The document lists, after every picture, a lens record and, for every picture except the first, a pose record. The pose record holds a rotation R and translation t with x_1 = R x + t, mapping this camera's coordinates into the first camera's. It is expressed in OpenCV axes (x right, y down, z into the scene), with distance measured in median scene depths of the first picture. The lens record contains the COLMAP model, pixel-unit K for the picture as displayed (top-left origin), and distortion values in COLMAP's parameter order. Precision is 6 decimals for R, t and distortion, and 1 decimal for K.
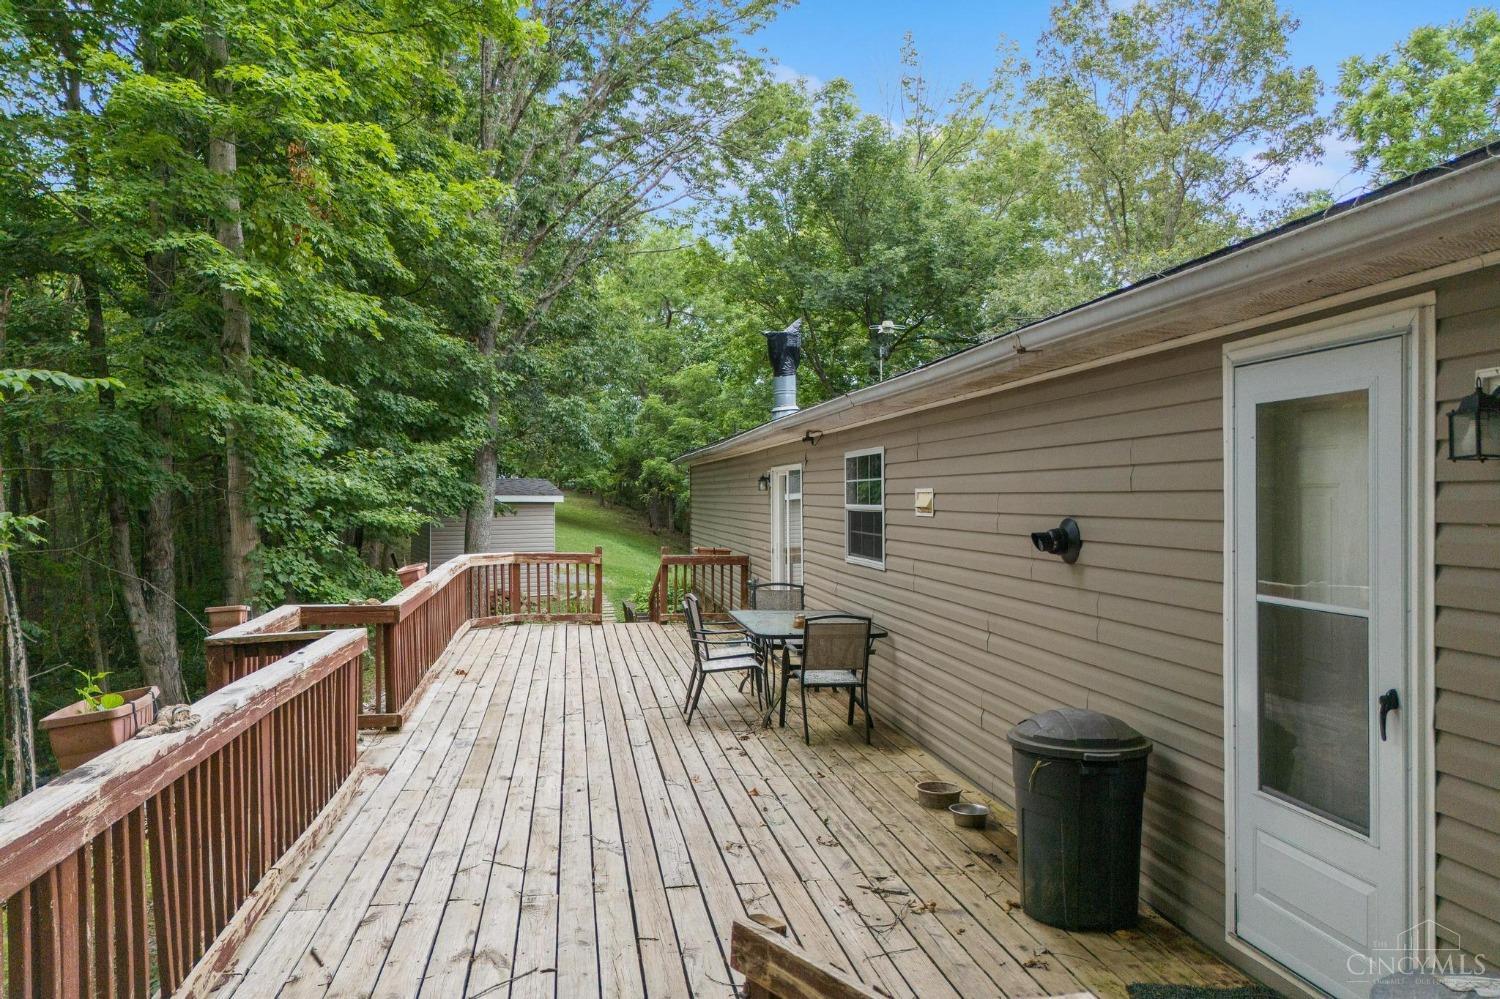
lens RADIAL K [[1095.4, 0, 750.0], [0, 1095.4, 499.5], [0, 0, 1]] dist [0.083598, -0.089568]
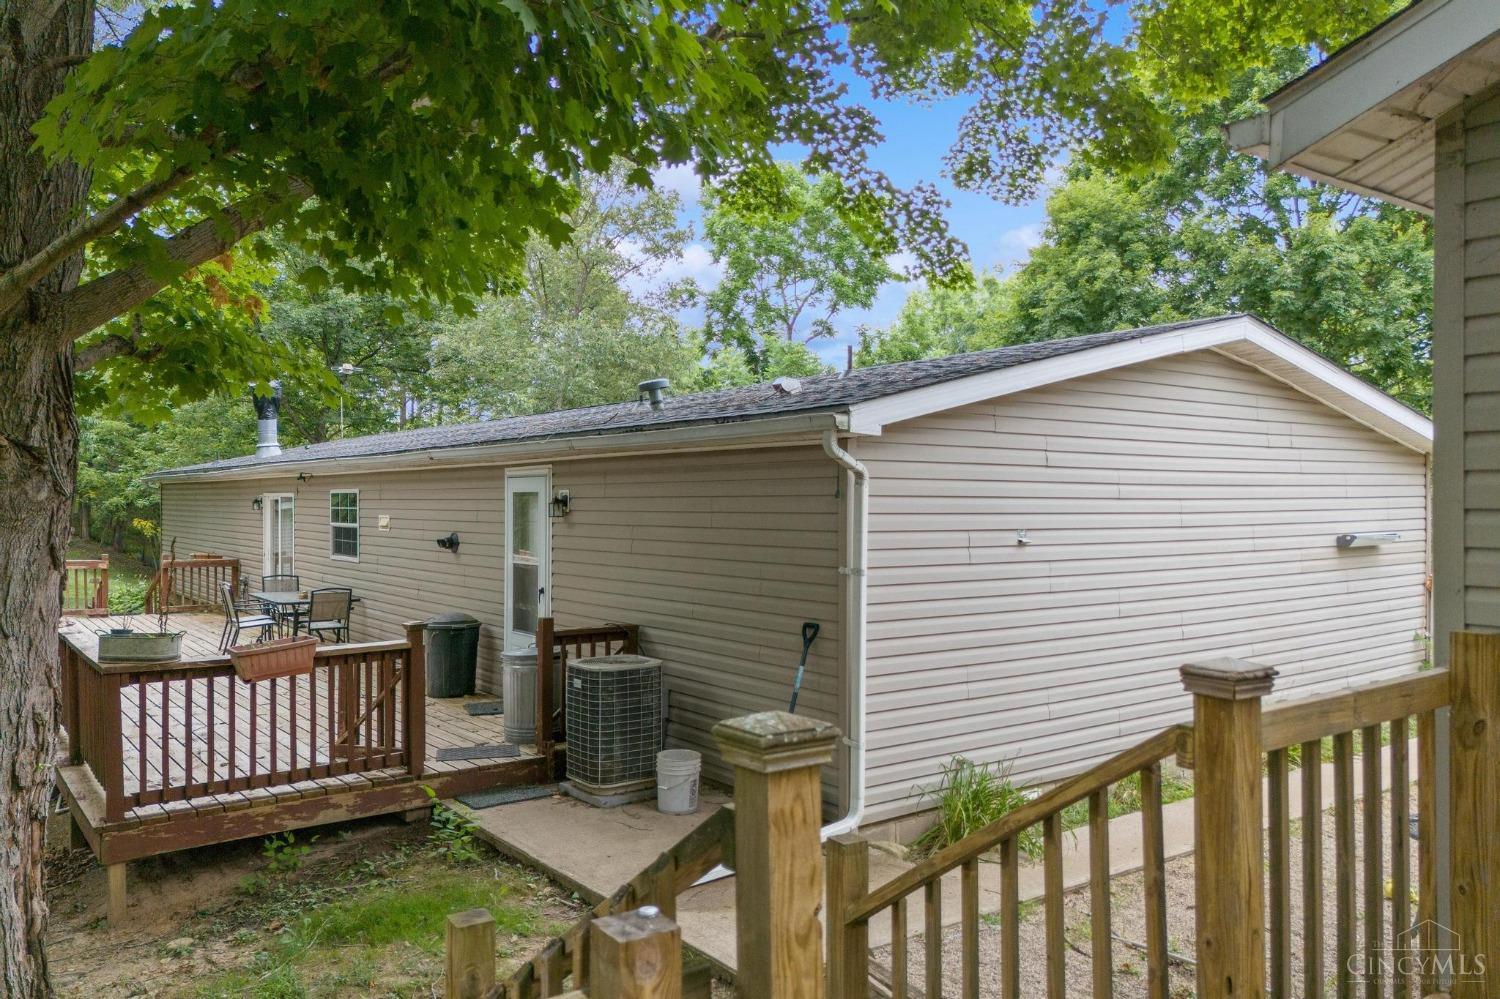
lens RADIAL K [[1095.4, 0, 750.0], [0, 1095.4, 499.5], [0, 0, 1]] dist [0.083598, -0.089568]
pose [[0.885262, 0.001050, 0.465091, -0.120261], [0.000277, 0.999996, -0.002786, -0.024117], [-0.465092, 0.002595, 0.885259, -0.693067]]
